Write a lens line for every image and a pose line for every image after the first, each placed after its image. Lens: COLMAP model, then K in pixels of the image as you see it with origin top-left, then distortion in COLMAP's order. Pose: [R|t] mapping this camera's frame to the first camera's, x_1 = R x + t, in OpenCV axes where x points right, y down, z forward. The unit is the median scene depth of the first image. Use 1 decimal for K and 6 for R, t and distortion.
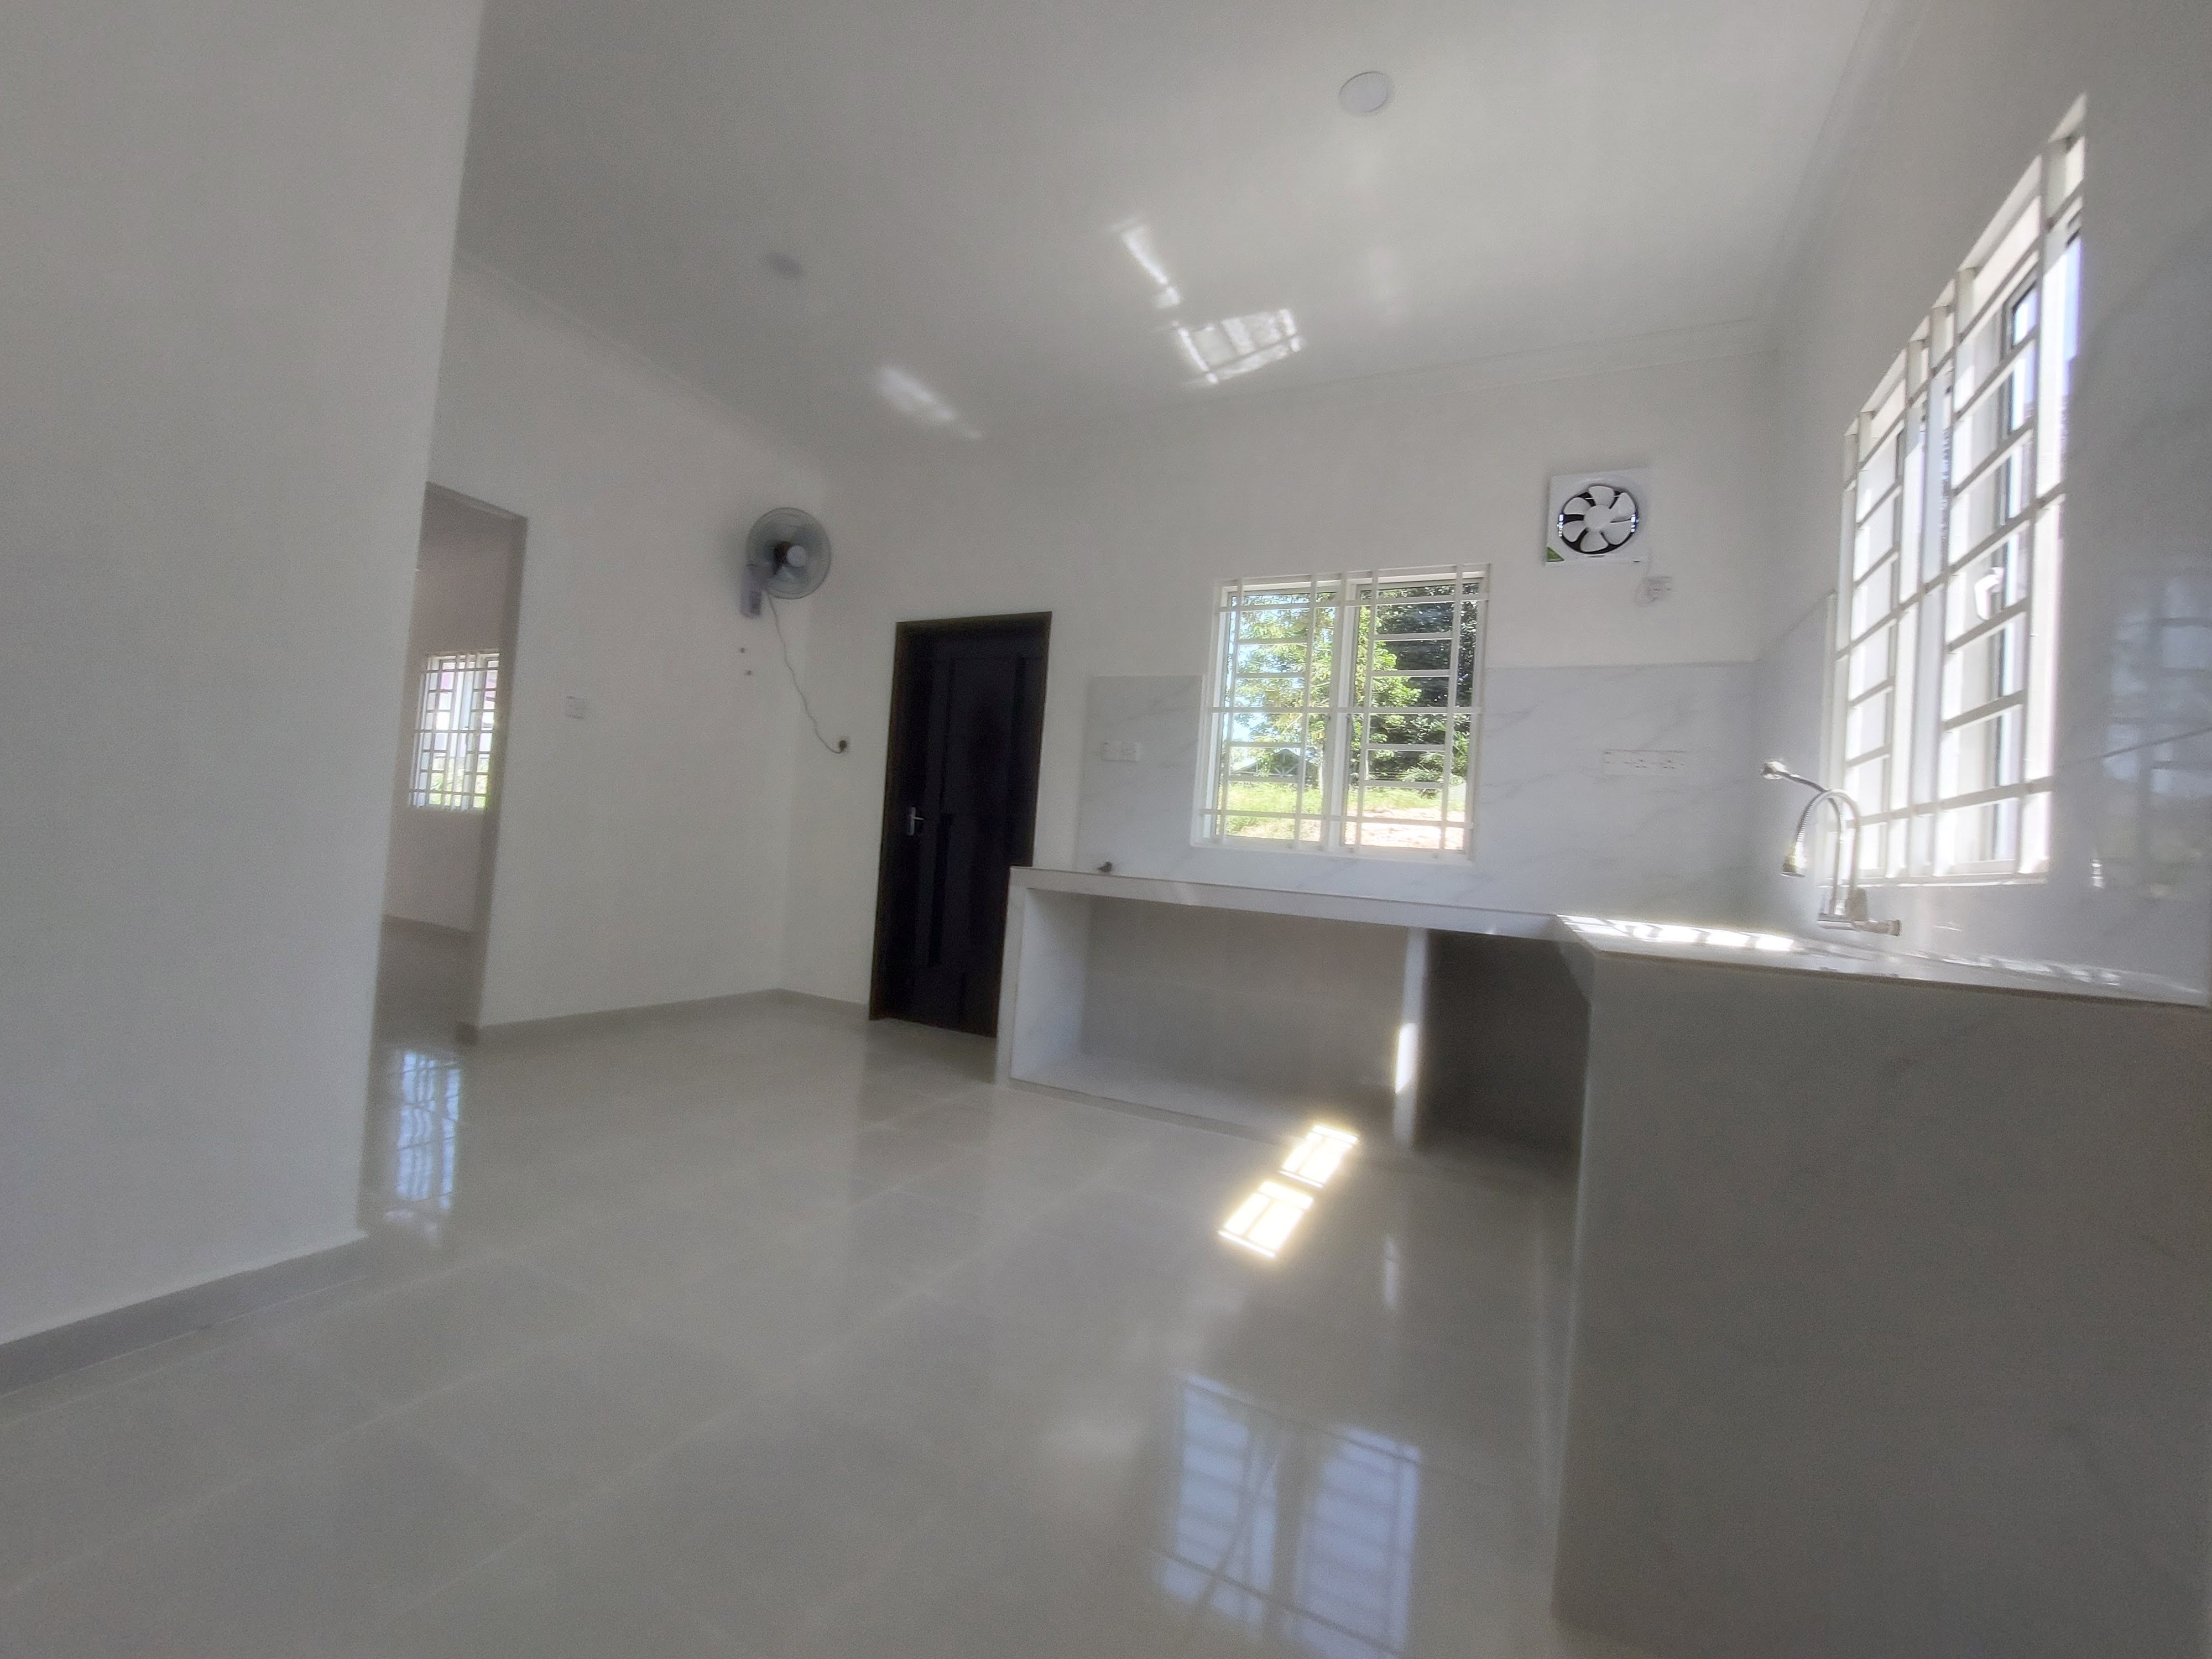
lens RADIAL K [[888.6, 0, 1106.0], [0, 888.6, 833.4], [0, 0, 1]] dist [-0.011241, 0.000242]
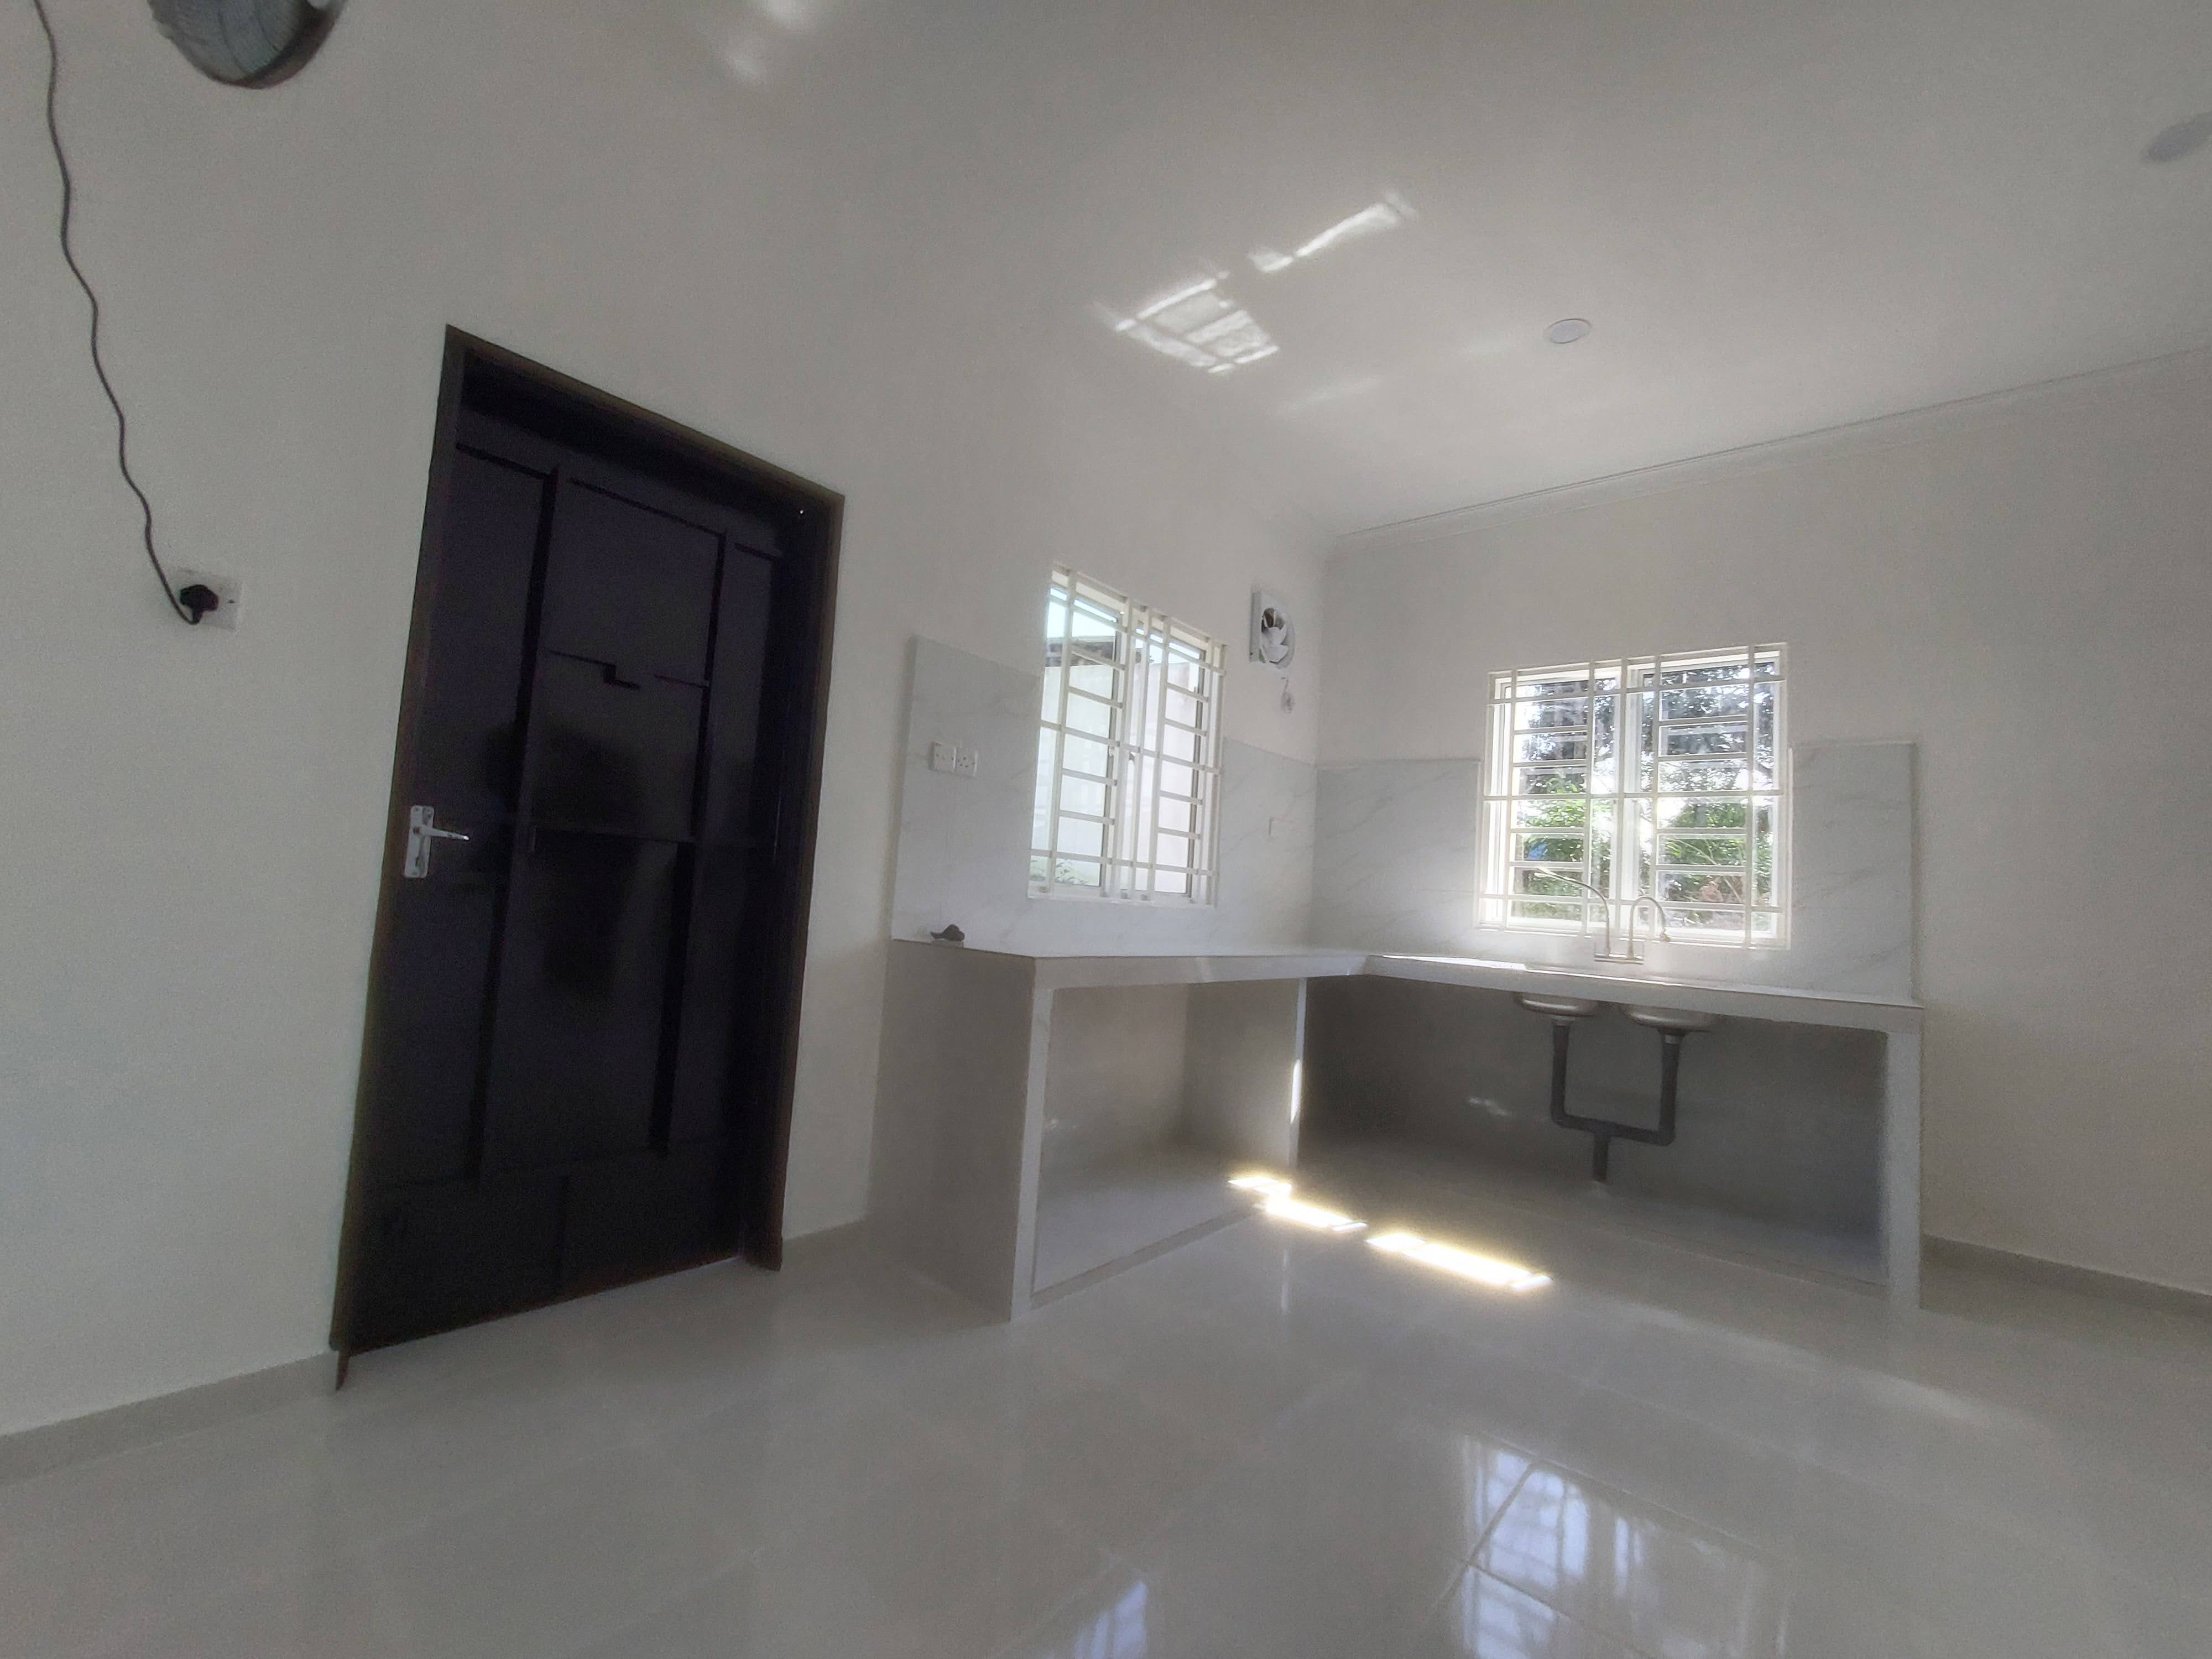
lens RADIAL K [[888.6, 0, 1105.9], [0, 888.6, 830.1], [0, 0, 1]] dist [-0.011241, 0.000242]
pose [[0.258652, 0.013229, 0.965880, -0.656763], [-0.075721, 0.997107, 0.006621, -0.055786], [-0.962998, -0.074850, 0.258906, 0.764638]]
